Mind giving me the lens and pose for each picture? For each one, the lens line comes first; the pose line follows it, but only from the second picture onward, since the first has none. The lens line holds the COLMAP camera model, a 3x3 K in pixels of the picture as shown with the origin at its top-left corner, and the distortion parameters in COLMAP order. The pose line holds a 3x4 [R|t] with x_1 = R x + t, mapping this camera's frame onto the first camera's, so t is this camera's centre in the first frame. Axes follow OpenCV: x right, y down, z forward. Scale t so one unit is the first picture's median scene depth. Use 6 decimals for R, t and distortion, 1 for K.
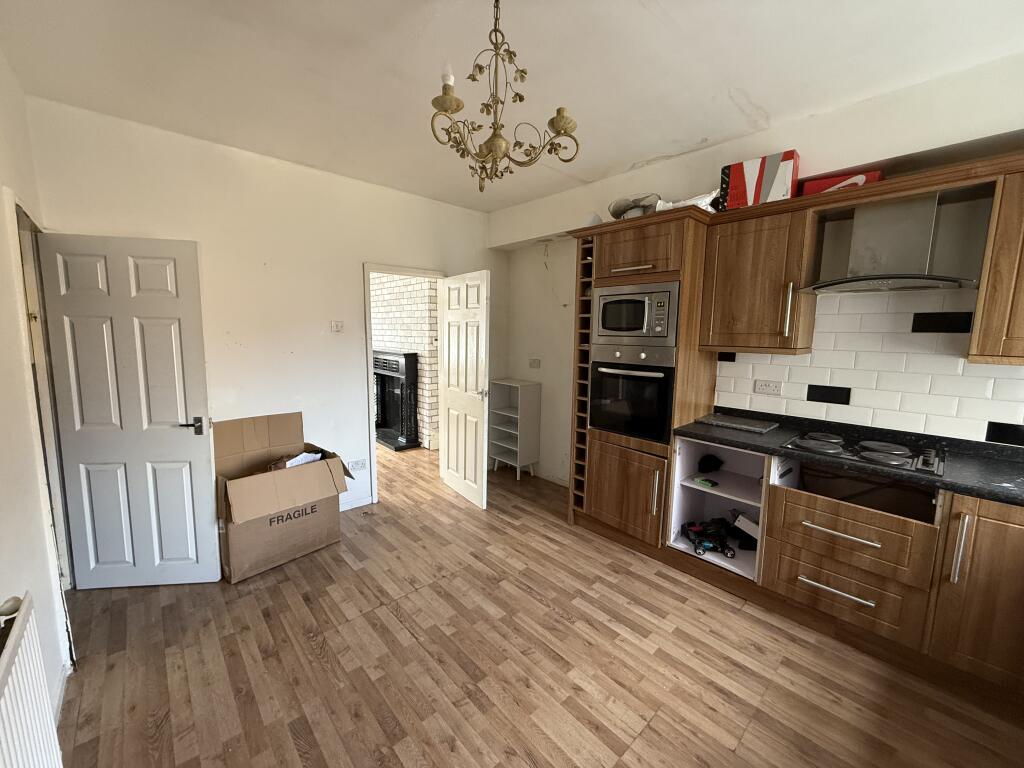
lens RADIAL K [[409.8, 0, 512.0], [0, 409.8, 384.8], [0, 0, 1]] dist [-0.000541, -0.000066]
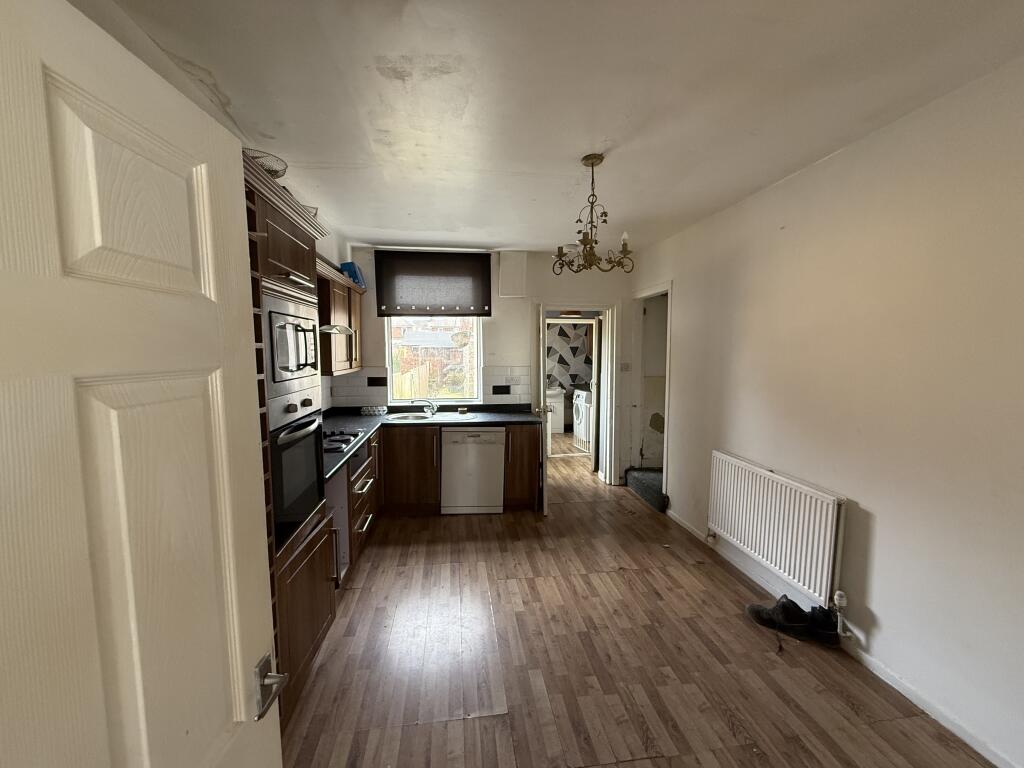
lens RADIAL K [[409.8, 0, 511.1], [0, 409.8, 389.2], [0, 0, 1]] dist [-0.000541, -0.000066]
pose [[-0.823771, -0.066928, 0.562959, -0.561811], [0.063618, 0.975822, 0.209103, -0.316558], [-0.563343, 0.208067, -0.799596, 1.985556]]
